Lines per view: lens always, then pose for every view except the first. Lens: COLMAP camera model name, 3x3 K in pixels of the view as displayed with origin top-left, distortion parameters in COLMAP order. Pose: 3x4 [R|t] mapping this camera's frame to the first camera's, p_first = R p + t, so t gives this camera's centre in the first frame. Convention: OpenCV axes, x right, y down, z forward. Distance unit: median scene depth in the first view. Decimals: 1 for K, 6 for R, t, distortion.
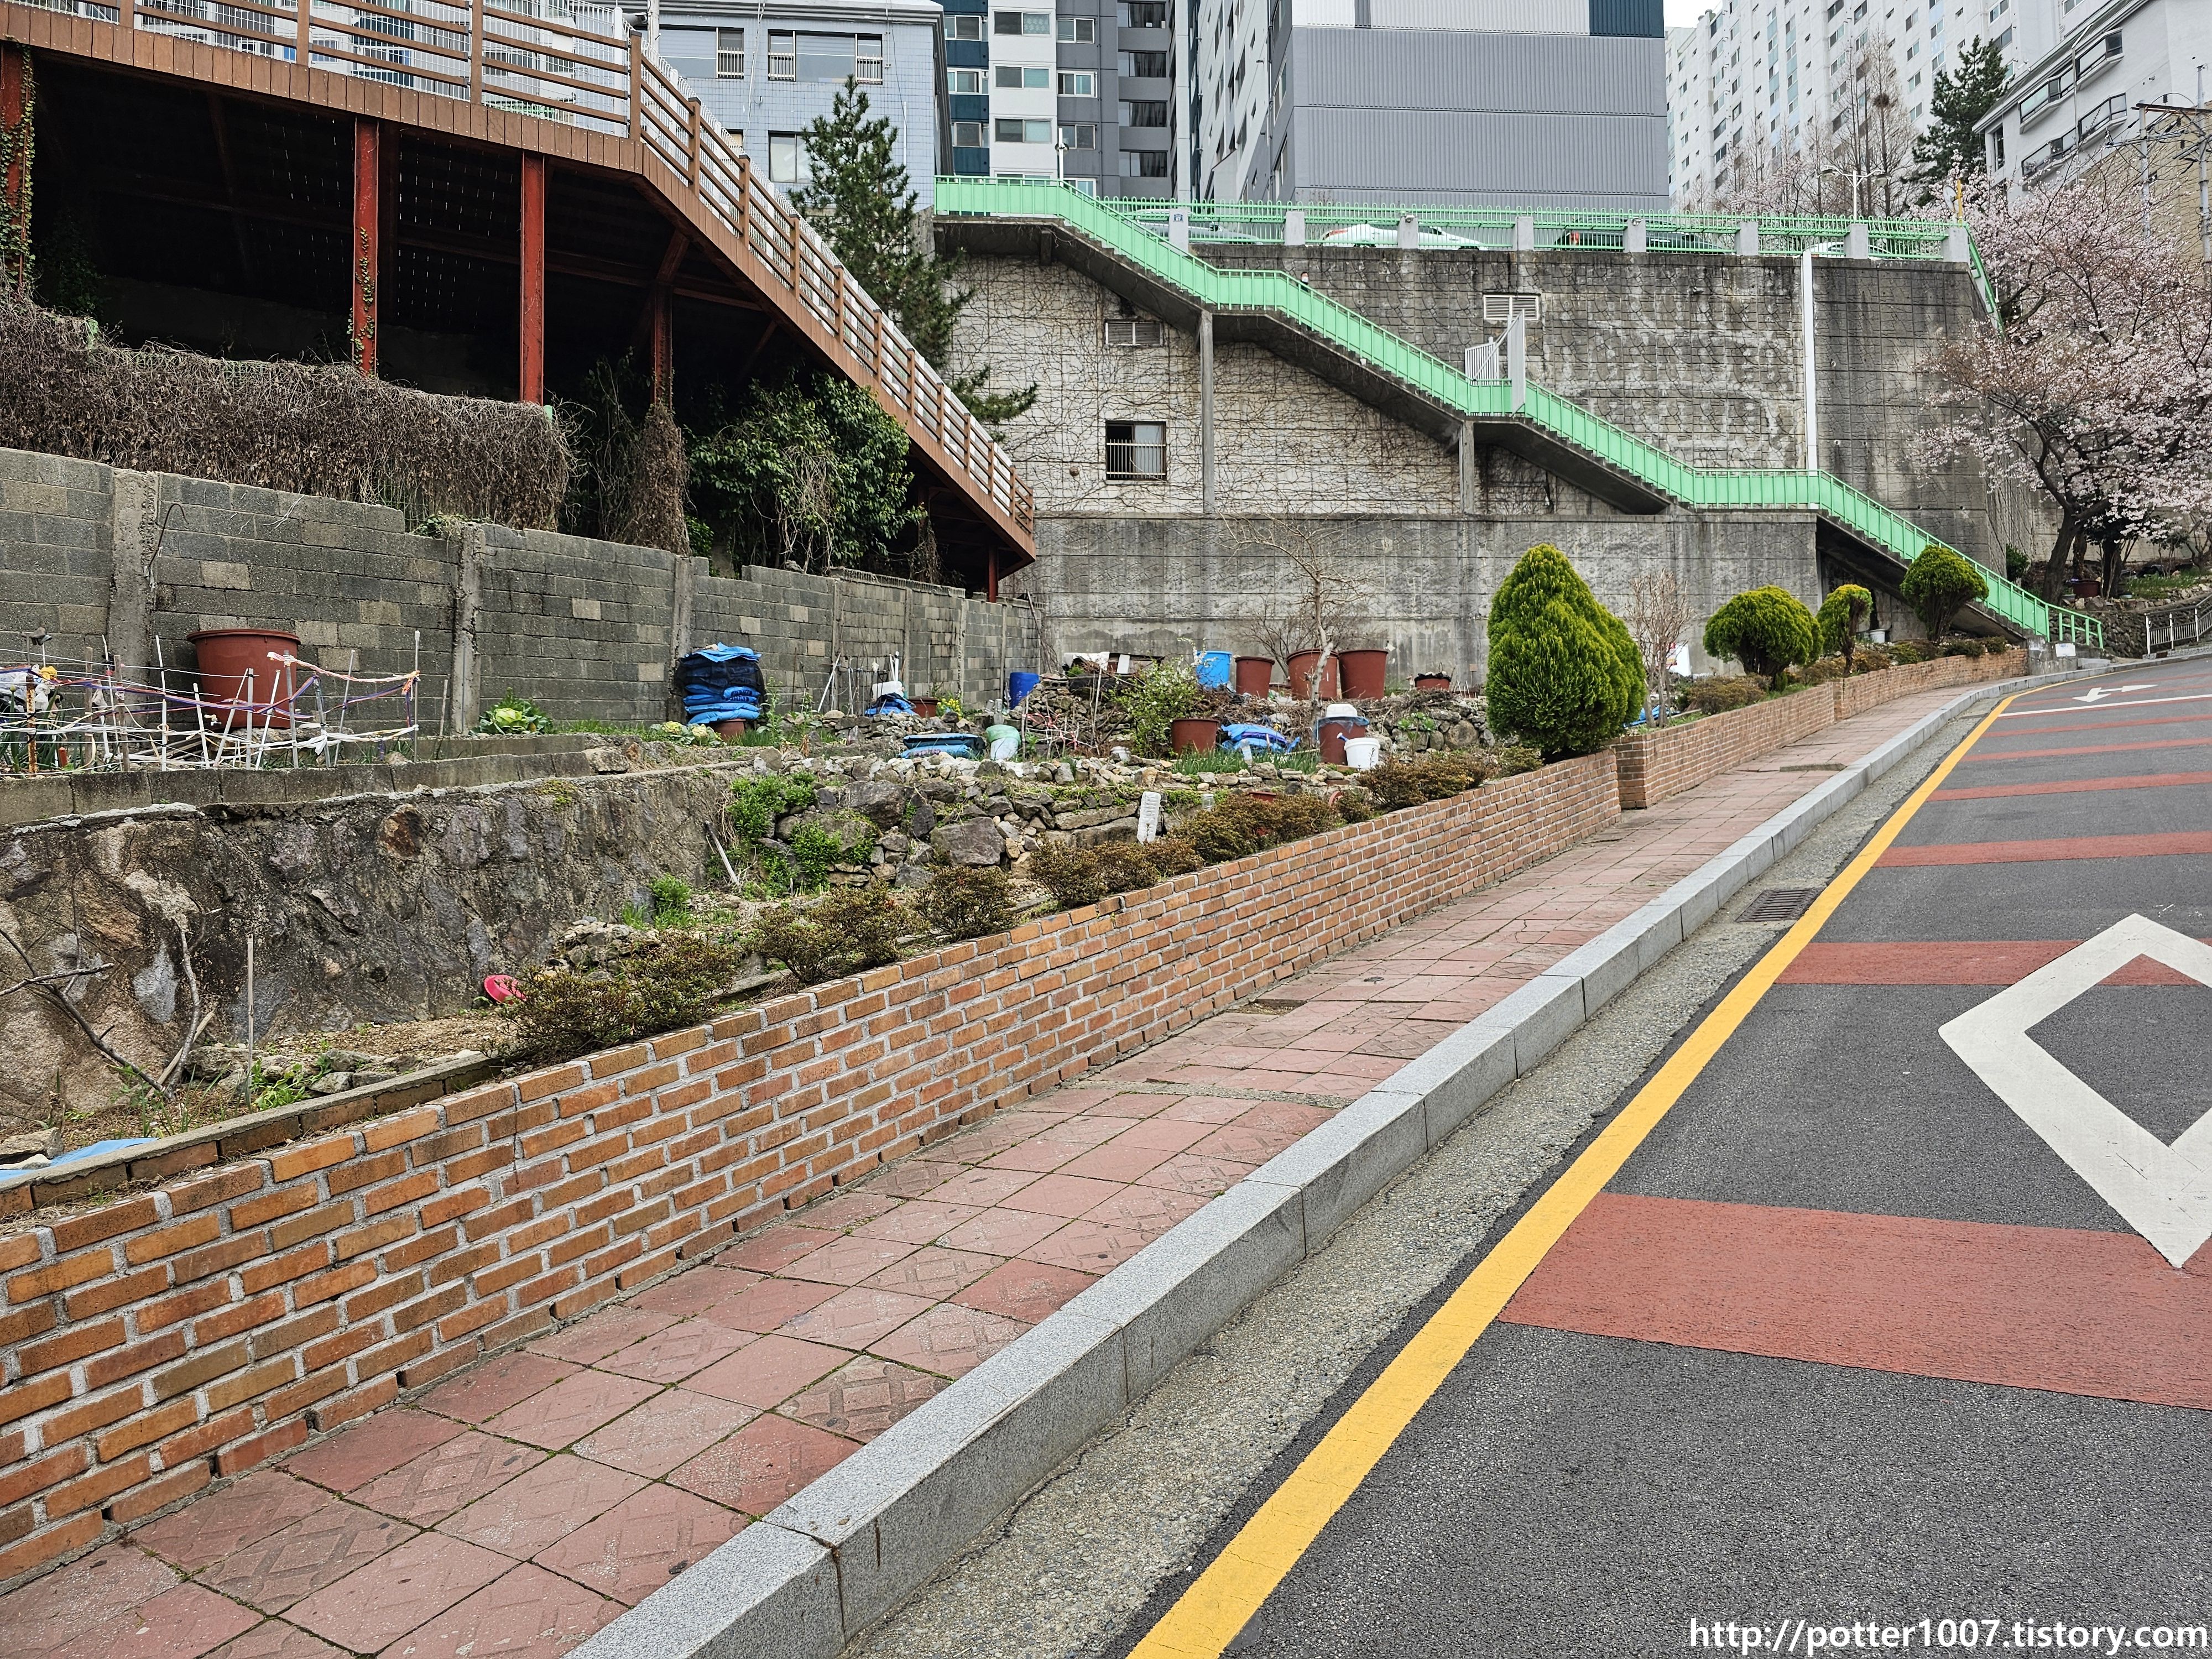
lens RADIAL K [[1459.1, 0, 1157.0], [0, 1459.1, 853.4], [0, 0, 1]] dist [0.031389, -0.011023]
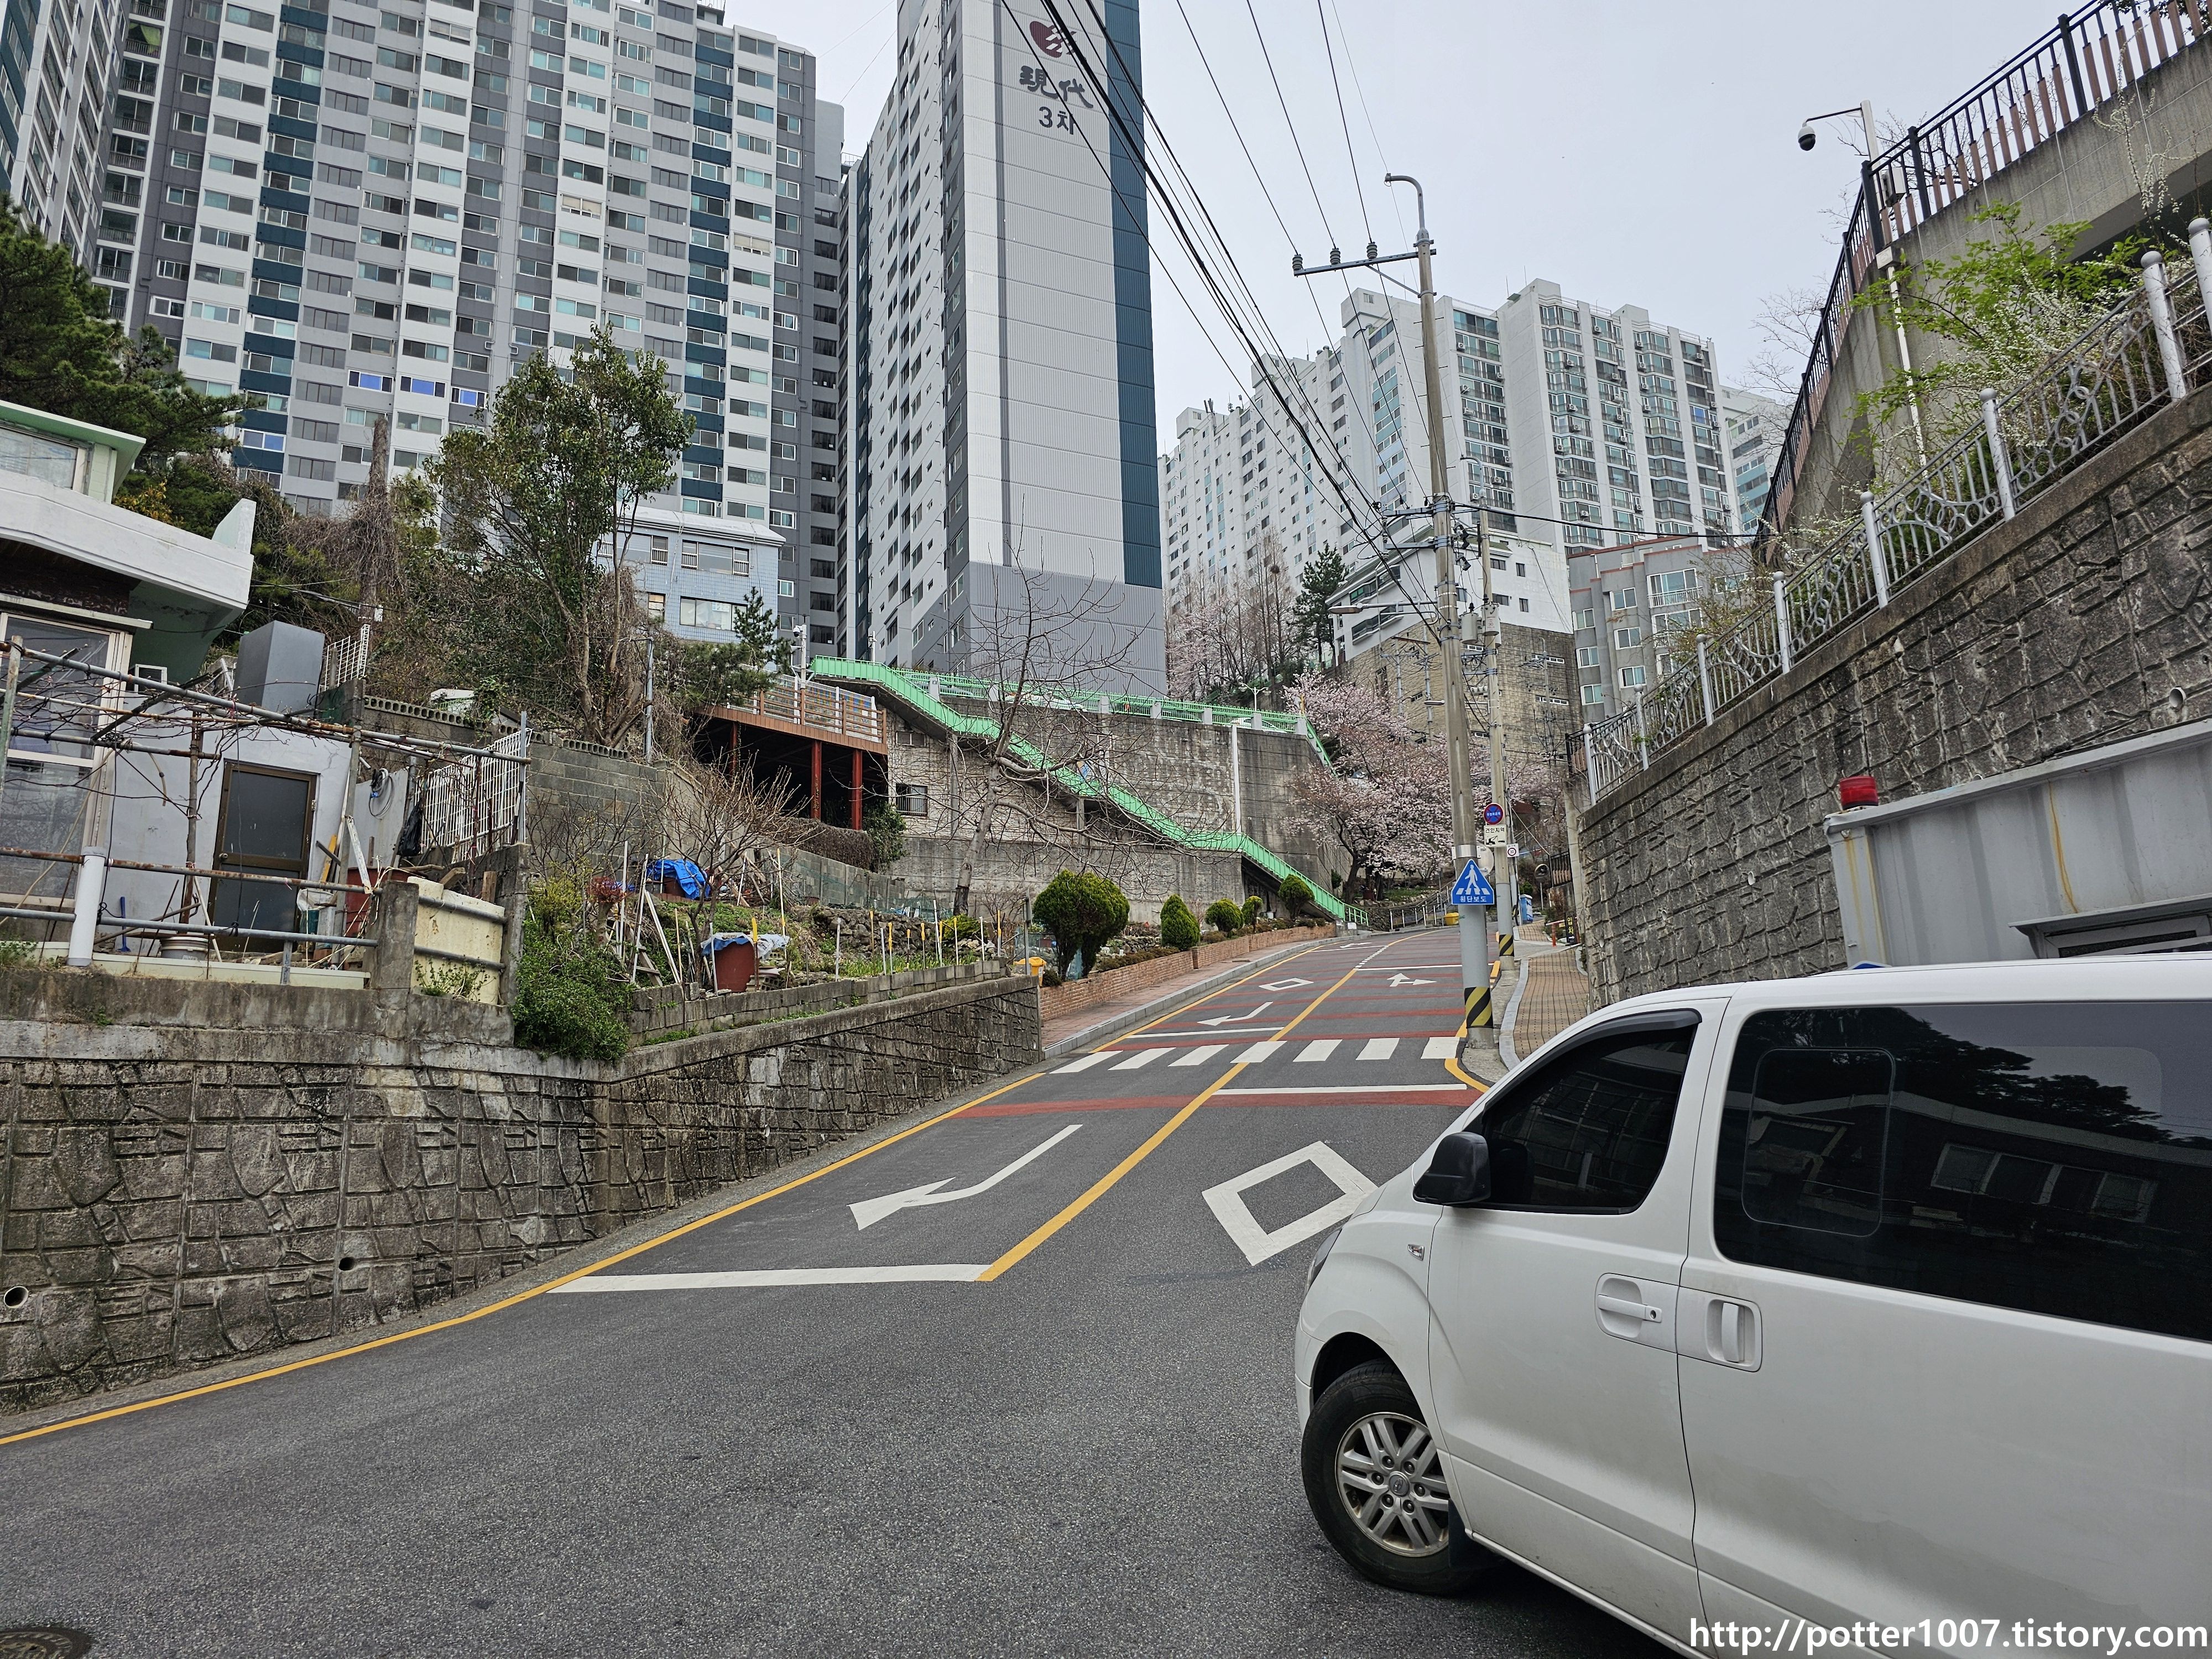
lens RADIAL K [[1459.1, 0, 1104.3], [0, 1459.1, 829.6], [0, 0, 1]] dist [0.031389, -0.011023]
pose [[0.947475, 0.061237, 0.313914, -0.355894], [-0.003674, 0.983518, -0.180770, 0.098593], [-0.319810, 0.170122, 0.932084, -0.802674]]
